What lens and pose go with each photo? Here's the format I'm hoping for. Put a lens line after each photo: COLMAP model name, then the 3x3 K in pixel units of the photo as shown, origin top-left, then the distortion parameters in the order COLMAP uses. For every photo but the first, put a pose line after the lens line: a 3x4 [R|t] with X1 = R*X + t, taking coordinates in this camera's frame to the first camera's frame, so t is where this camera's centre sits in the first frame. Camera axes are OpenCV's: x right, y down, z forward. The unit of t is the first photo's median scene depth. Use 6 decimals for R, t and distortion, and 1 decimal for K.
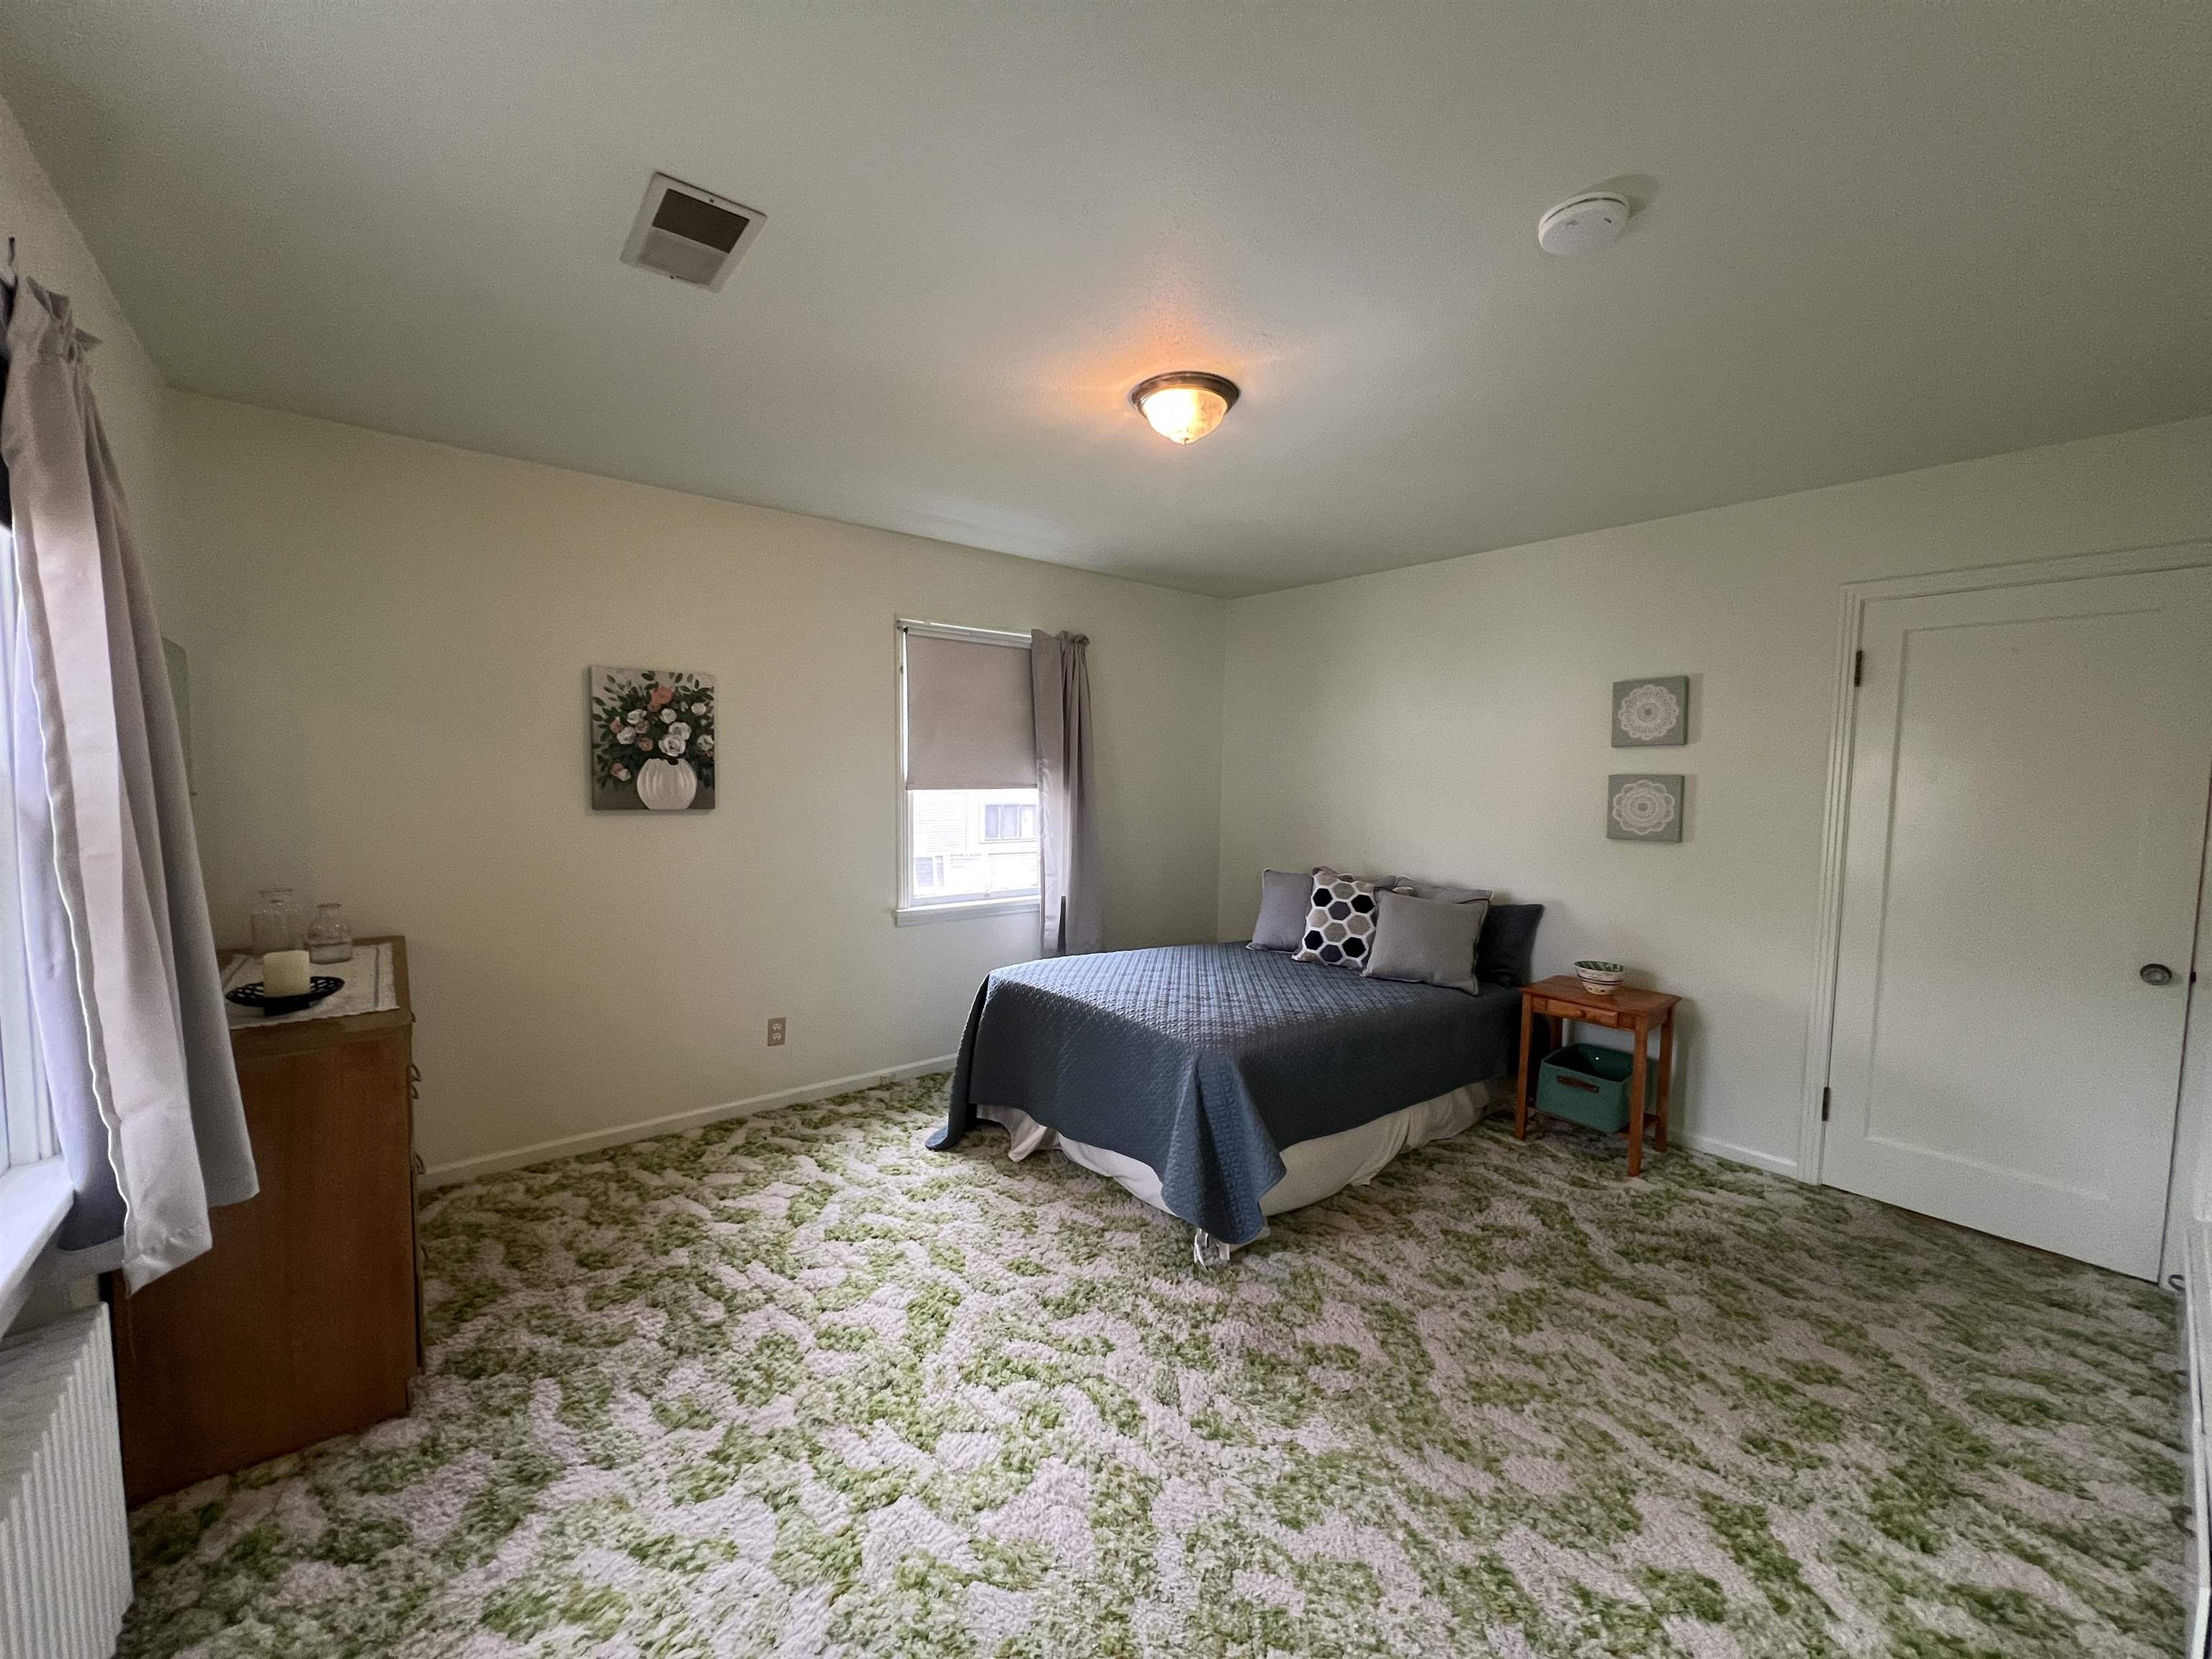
lens RADIAL K [[884.7, 0, 1106.0], [0, 884.7, 829.5], [0, 0, 1]] dist [-0.000414, -0.000070]
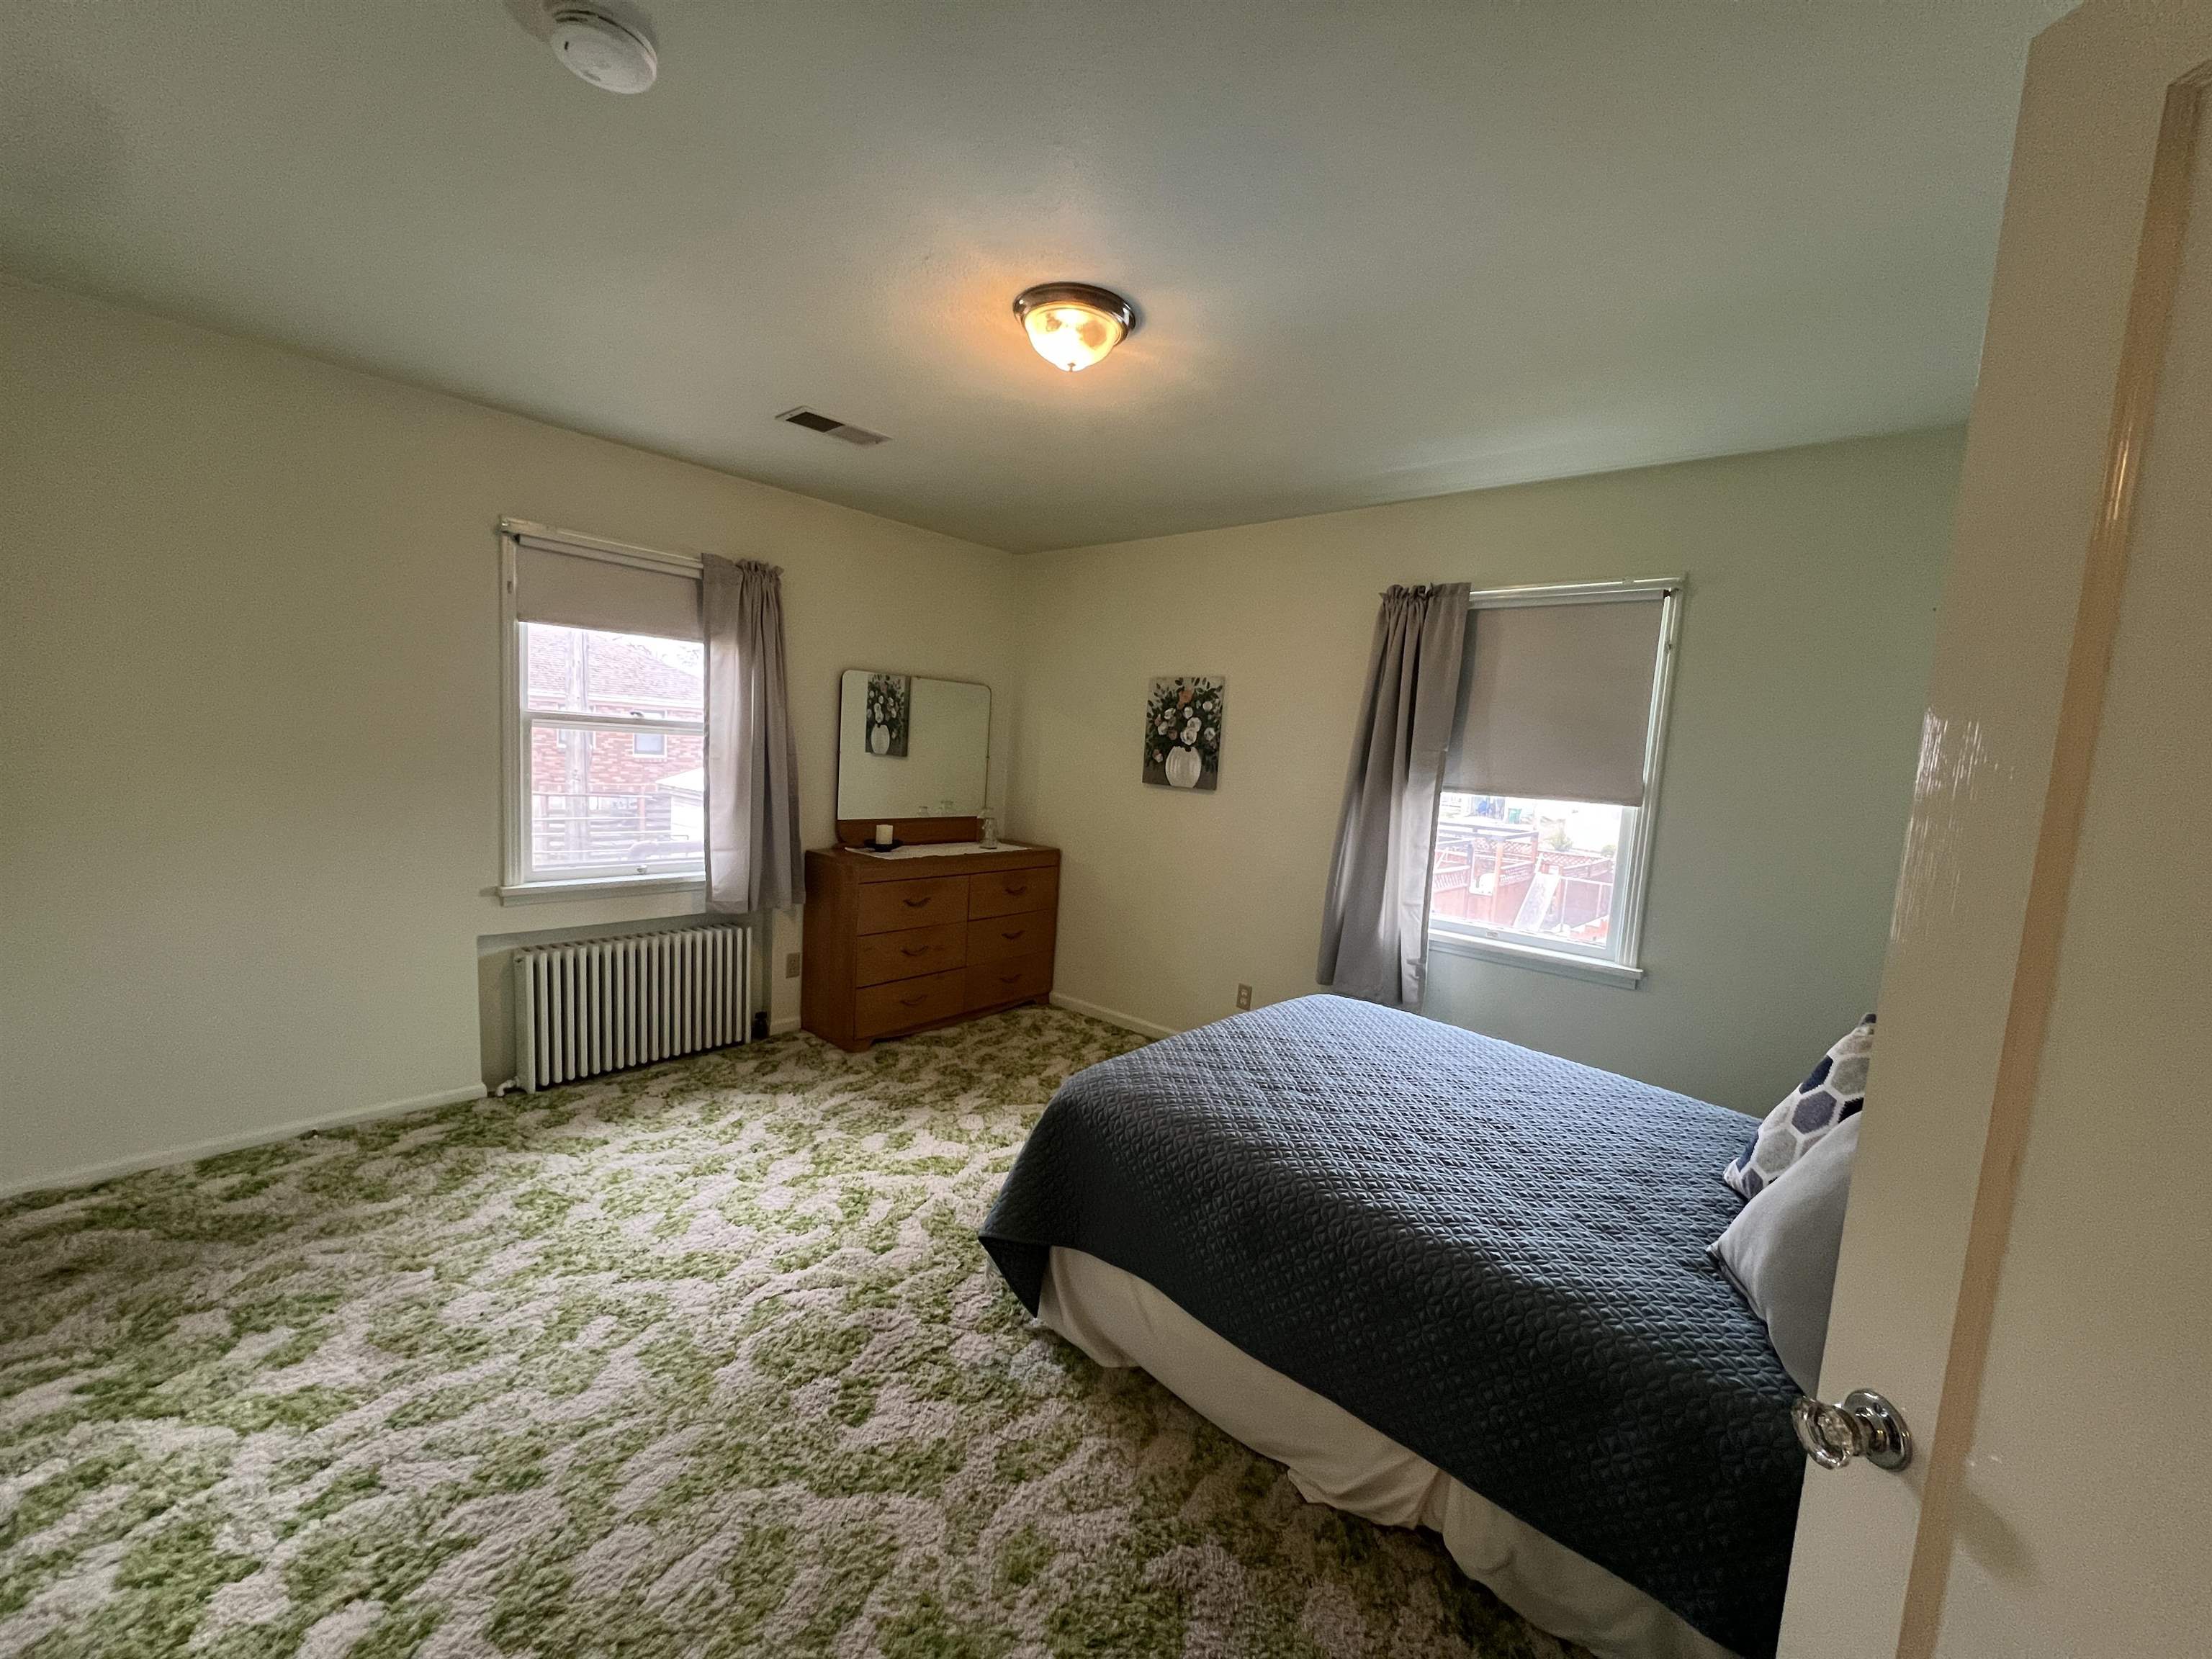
lens RADIAL K [[884.7, 0, 1106.0], [0, 884.7, 829.5], [0, 0, 1]] dist [-0.000414, -0.000070]
pose [[0.160641, 0.089095, -0.982983, 0.990320], [-0.123357, 0.989921, 0.069565, -0.049532], [0.979274, 0.110083, 0.170013, 0.926037]]
